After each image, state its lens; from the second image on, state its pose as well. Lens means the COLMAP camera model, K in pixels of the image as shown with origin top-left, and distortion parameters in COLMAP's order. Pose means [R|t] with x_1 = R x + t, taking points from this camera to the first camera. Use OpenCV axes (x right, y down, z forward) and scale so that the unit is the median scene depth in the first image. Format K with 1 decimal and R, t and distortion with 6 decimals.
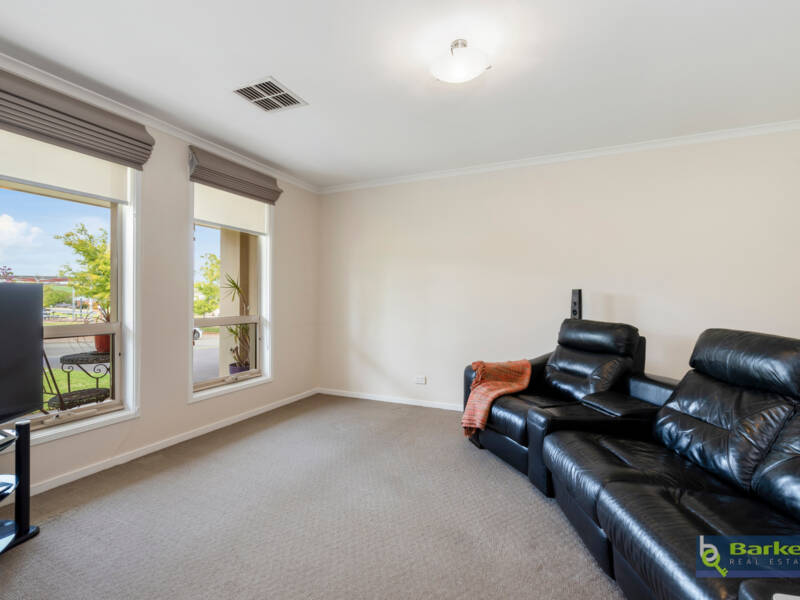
lens RADIAL K [[385.8, 0, 400.4], [0, 385.8, 299.5], [0, 0, 1]] dist [0.002961, -0.000524]
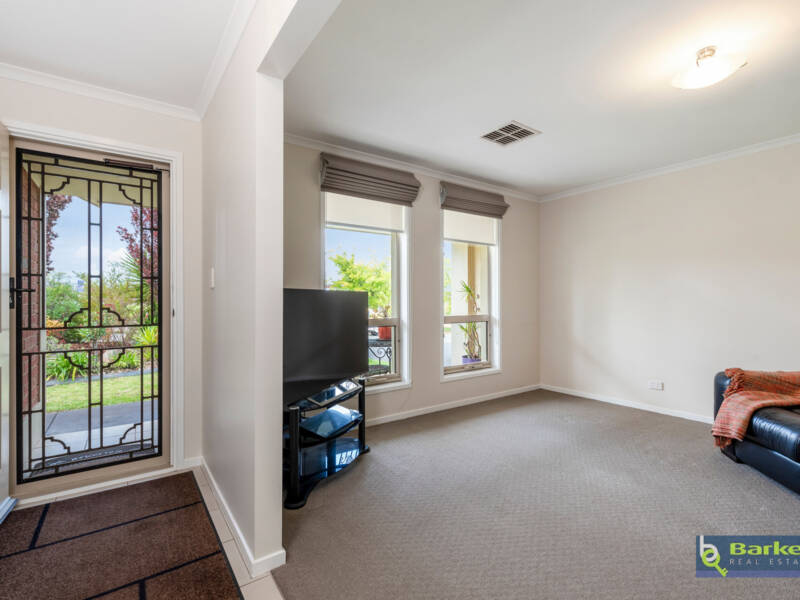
lens RADIAL K [[385.8, 0, 400.1], [0, 385.8, 299.5], [0, 0, 1]] dist [0.002961, -0.000524]
pose [[0.868449, -0.004566, -0.495758, -0.032344], [0.002900, 0.999987, -0.004131, -0.001379], [0.495770, 0.002150, 0.868451, -0.199205]]
